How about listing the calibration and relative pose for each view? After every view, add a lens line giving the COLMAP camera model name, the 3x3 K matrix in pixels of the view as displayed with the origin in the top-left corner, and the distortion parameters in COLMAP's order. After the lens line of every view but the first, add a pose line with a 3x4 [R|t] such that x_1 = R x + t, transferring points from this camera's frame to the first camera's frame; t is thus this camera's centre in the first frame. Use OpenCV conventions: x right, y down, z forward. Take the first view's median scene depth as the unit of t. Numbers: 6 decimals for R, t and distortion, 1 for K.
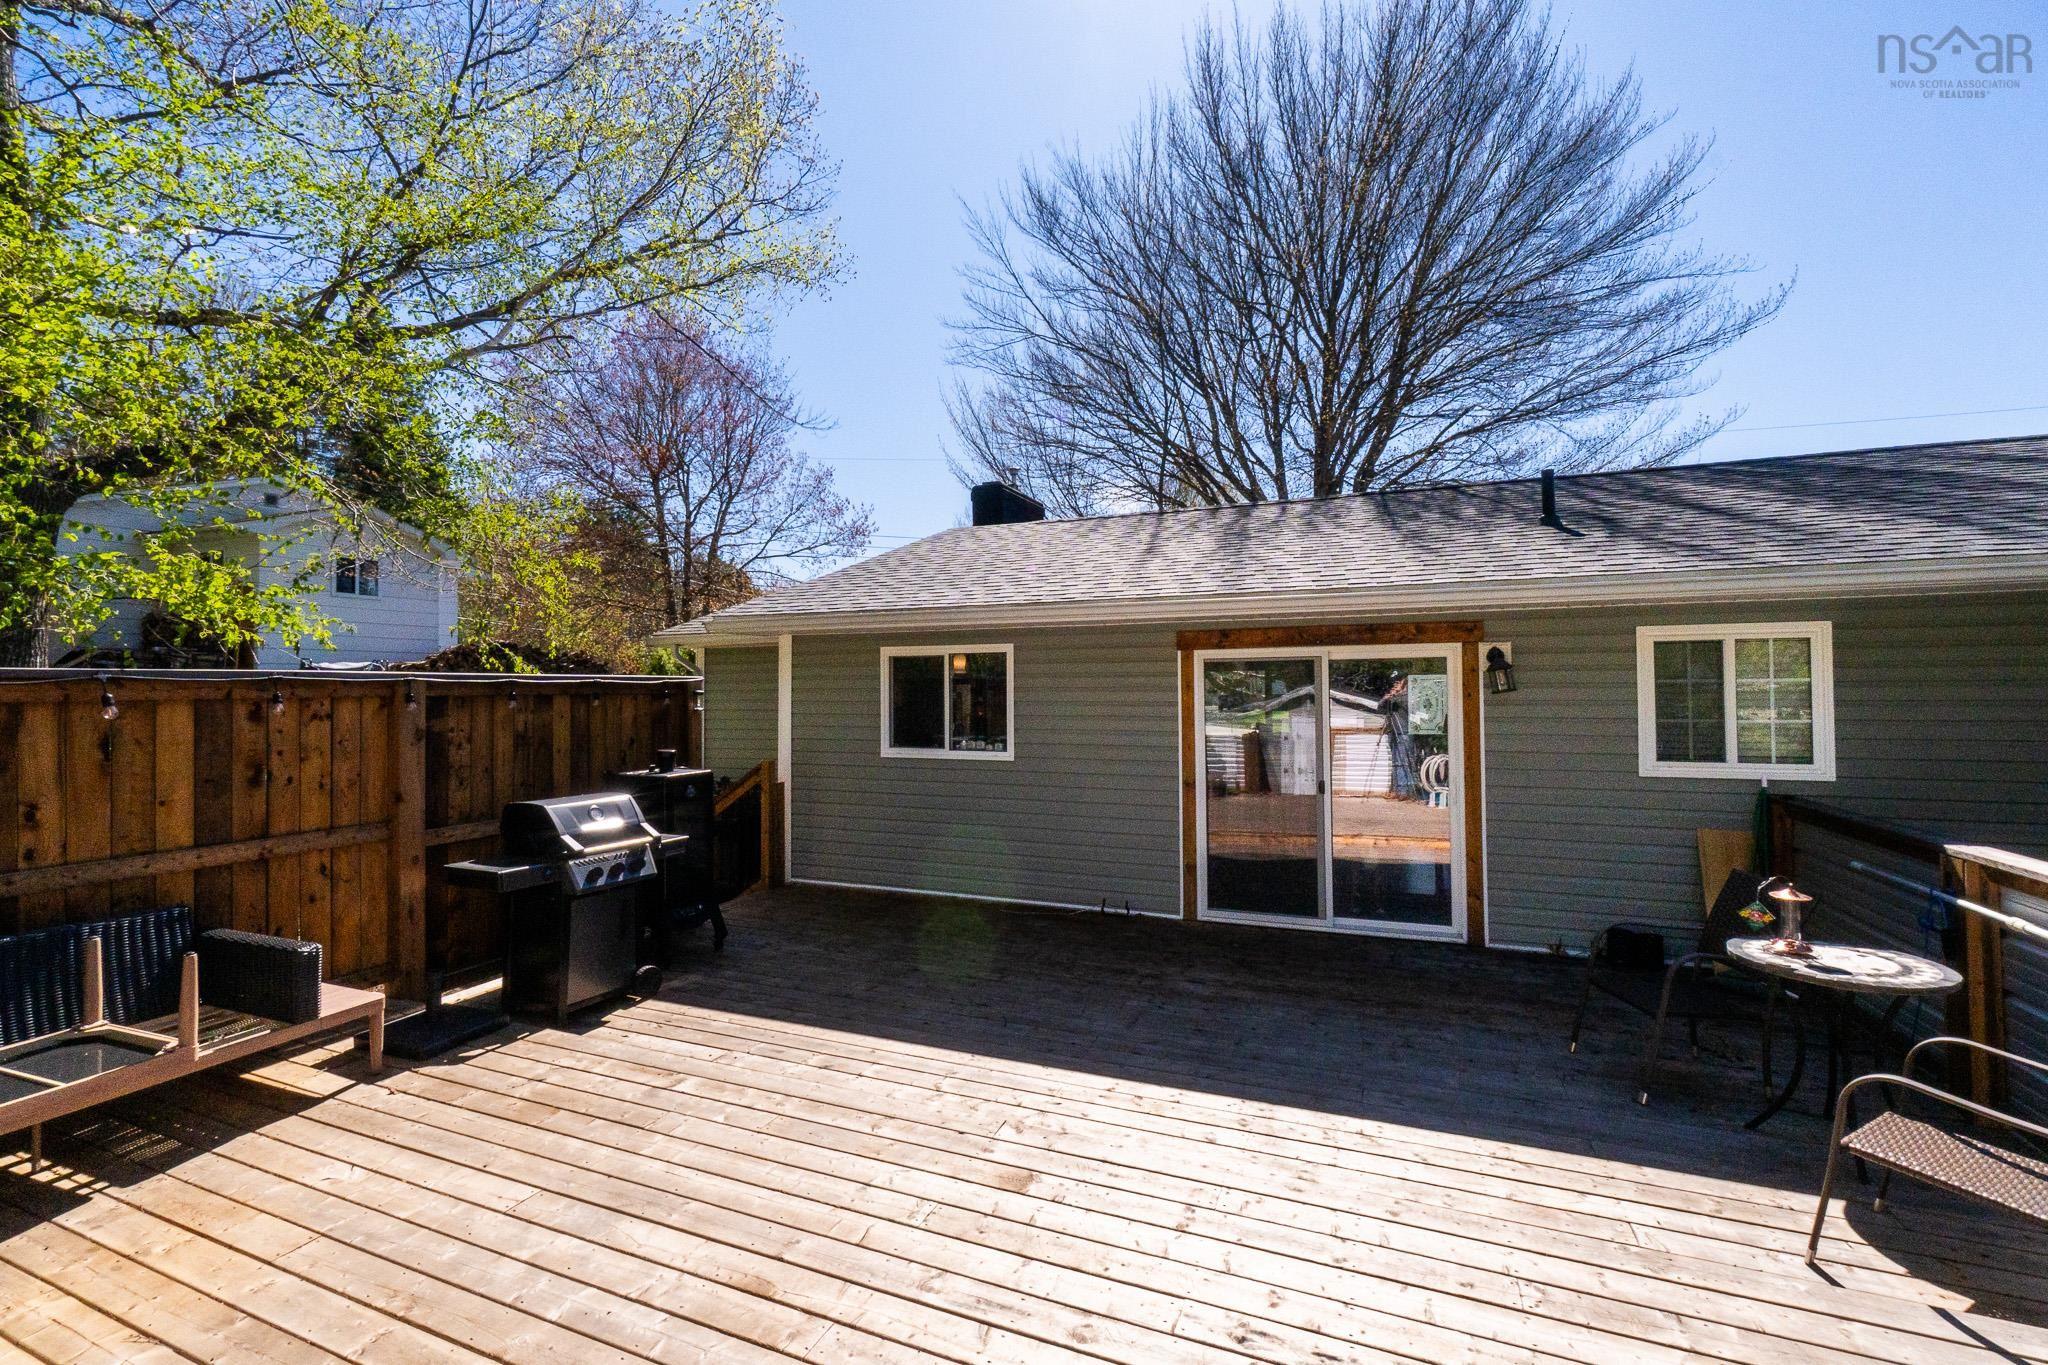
lens RADIAL K [[872.6, 0, 1024.1], [0, 872.6, 680.4], [0, 0, 1]] dist [-0.001345, -0.000297]
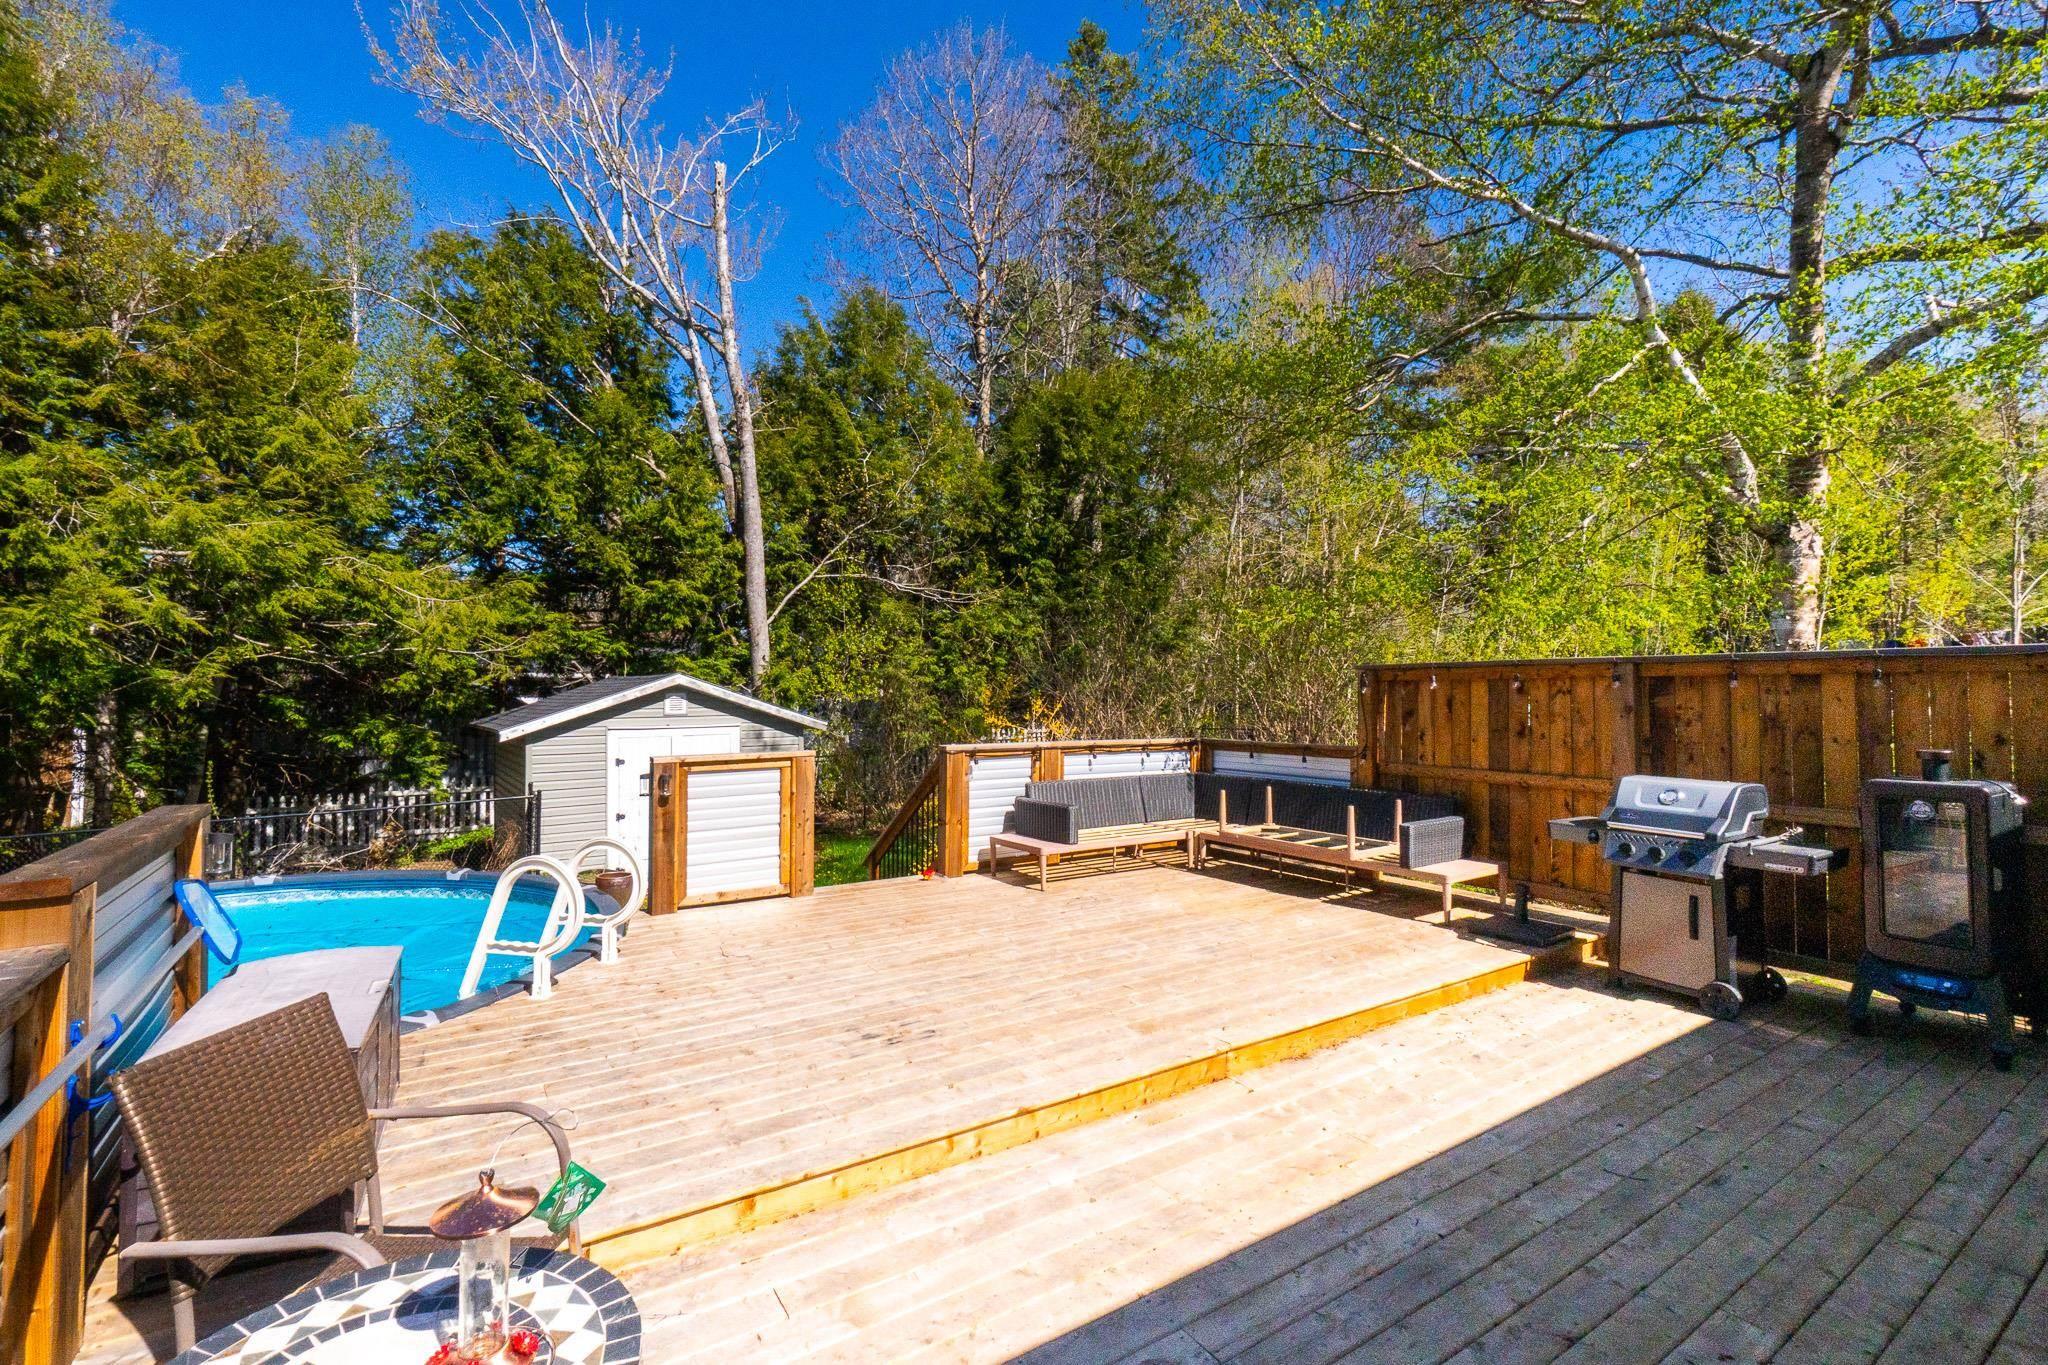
lens RADIAL K [[872.6, 0, 1009.6], [0, 872.6, 681.5], [0, 0, 1]] dist [-0.001345, -0.000297]
pose [[-0.568146, -0.009488, -0.822873, 0.772317], [0.006919, 0.999843, -0.016306, 0.039266], [0.822899, -0.014958, -0.567991, 1.015214]]
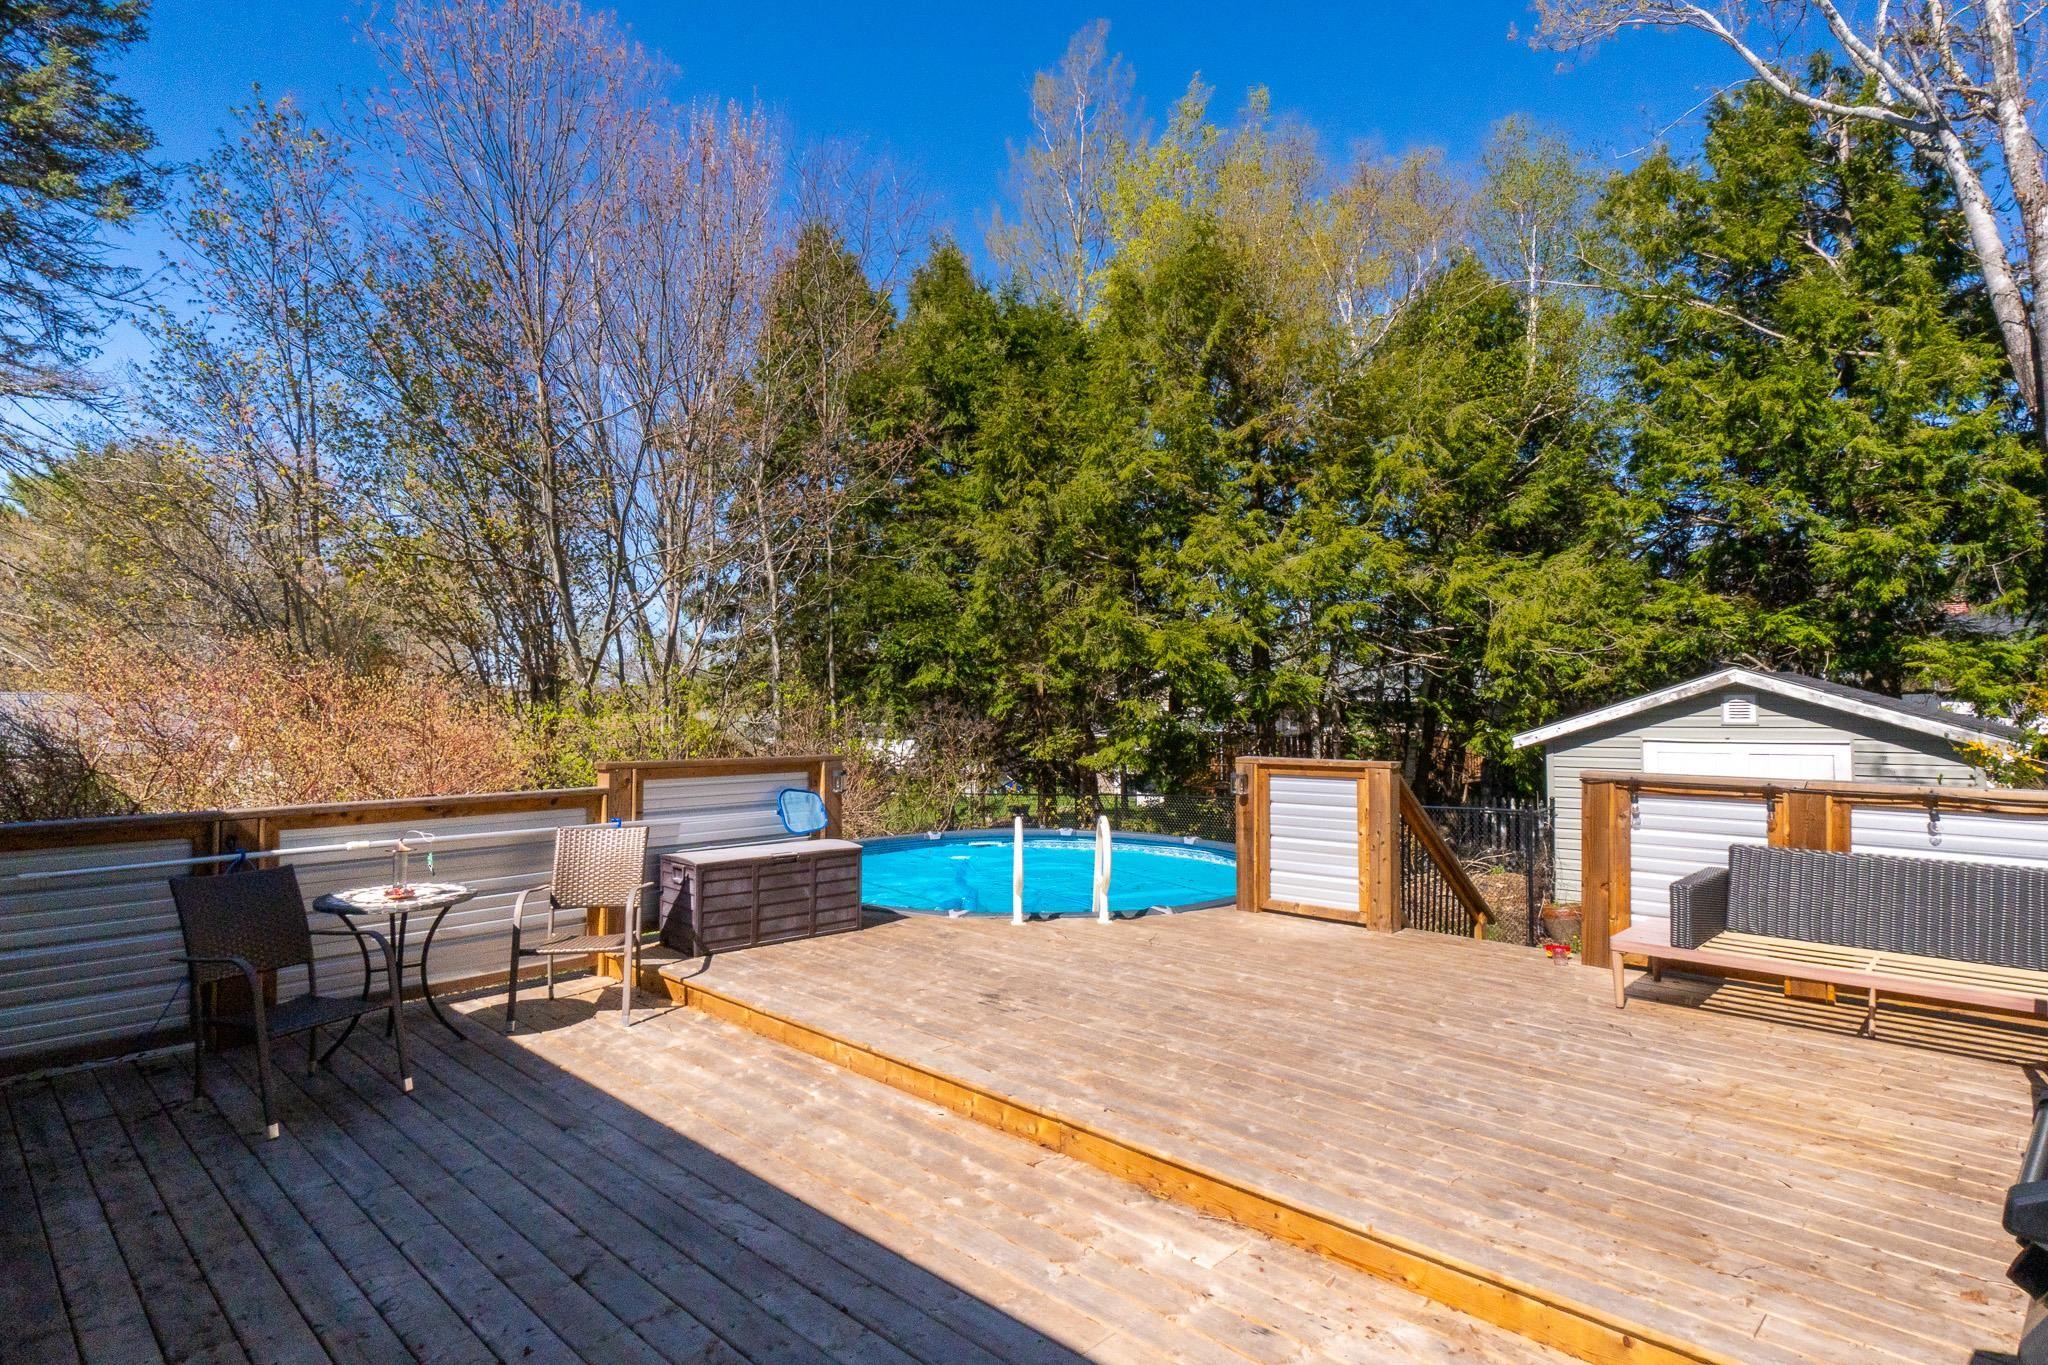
lens RADIAL K [[1062.6, 0, 1015.9], [0, 1062.6, 686.2], [0, 0, 1]] dist [0.007266, 0.000329]
pose [[-0.937874, 0.007727, 0.346890, -0.278849], [0.001023, 0.999809, -0.019504, 0.050063], [-0.346975, -0.017937, -0.937703, 1.511464]]
